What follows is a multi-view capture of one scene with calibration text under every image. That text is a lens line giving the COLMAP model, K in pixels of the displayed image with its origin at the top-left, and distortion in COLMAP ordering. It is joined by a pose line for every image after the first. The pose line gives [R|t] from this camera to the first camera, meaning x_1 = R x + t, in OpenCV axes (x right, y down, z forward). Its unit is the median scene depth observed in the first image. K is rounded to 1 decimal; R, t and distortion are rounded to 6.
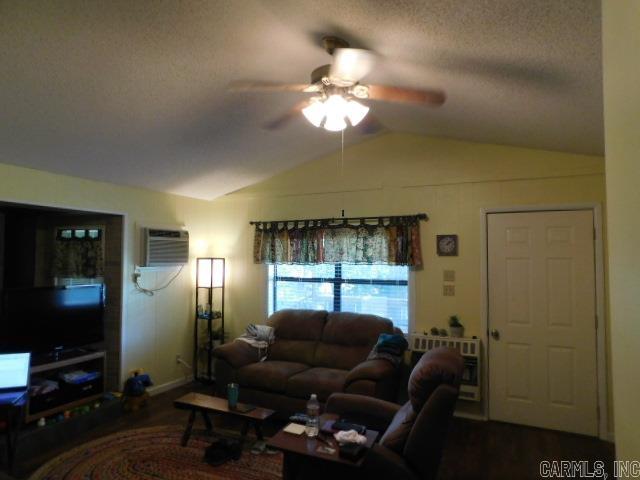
lens RADIAL K [[424.5, 0, 322.0], [0, 424.5, 239.2], [0, 0, 1]] dist [-0.068921, 0.056631]
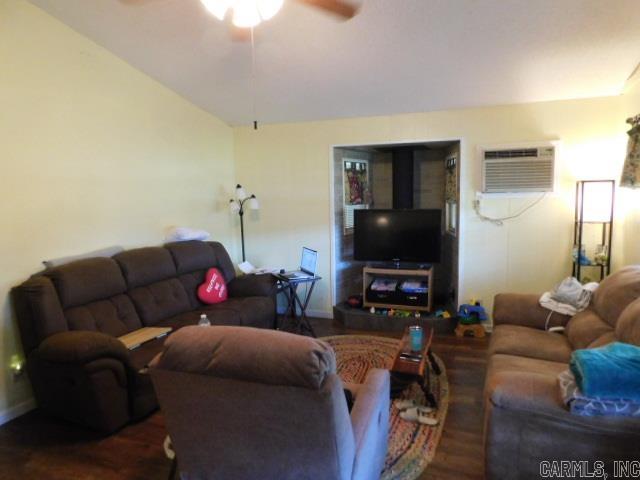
lens RADIAL K [[424.5, 0, 322.0], [0, 424.5, 239.2], [0, 0, 1]] dist [-0.068921, 0.056631]
pose [[0.063521, 0.106073, -0.992327, 0.507406], [0.067770, 0.991582, 0.110332, 0.042582], [0.995677, -0.074259, 0.055798, 0.618599]]
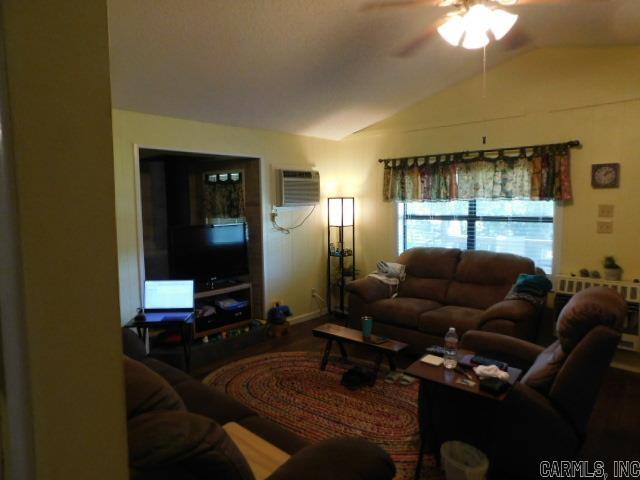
lens RADIAL K [[424.5, 0, 322.0], [0, 424.5, 239.2], [0, 0, 1]] dist [-0.068921, 0.056631]
pose [[0.957696, 0.005295, -0.287734, -0.014494], [0.033585, 0.990942, 0.130022, 0.012254], [0.285816, -0.134185, 0.948843, 0.002371]]
